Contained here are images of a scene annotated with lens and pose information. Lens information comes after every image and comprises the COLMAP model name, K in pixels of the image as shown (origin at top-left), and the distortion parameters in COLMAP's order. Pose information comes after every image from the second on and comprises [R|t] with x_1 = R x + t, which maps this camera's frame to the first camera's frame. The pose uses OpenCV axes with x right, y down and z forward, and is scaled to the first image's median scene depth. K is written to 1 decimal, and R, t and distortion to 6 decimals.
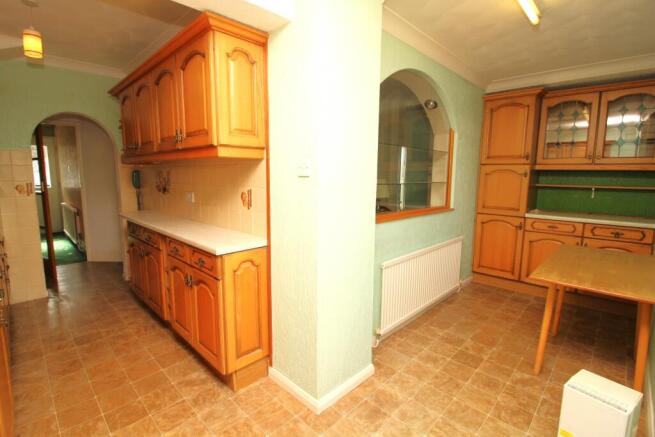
lens RADIAL K [[307.7, 0, 327.5], [0, 307.7, 218.5], [0, 0, 1]] dist [0.002187, -0.017849]
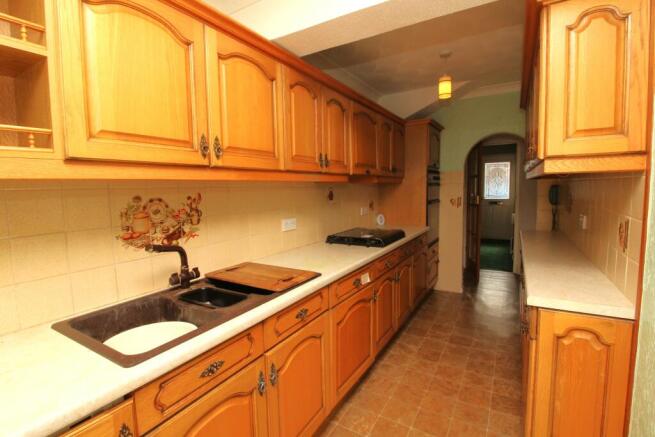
lens RADIAL K [[316.9, 0, 322.2], [0, 316.9, 215.0], [0, 0, 1]] dist [-0.003251, -0.000828]
pose [[0.213543, 0.071460, -0.974317, 0.243049], [-0.114685, 0.992259, 0.047640, -0.068719], [0.970179, 0.101567, 0.220085, 0.288685]]
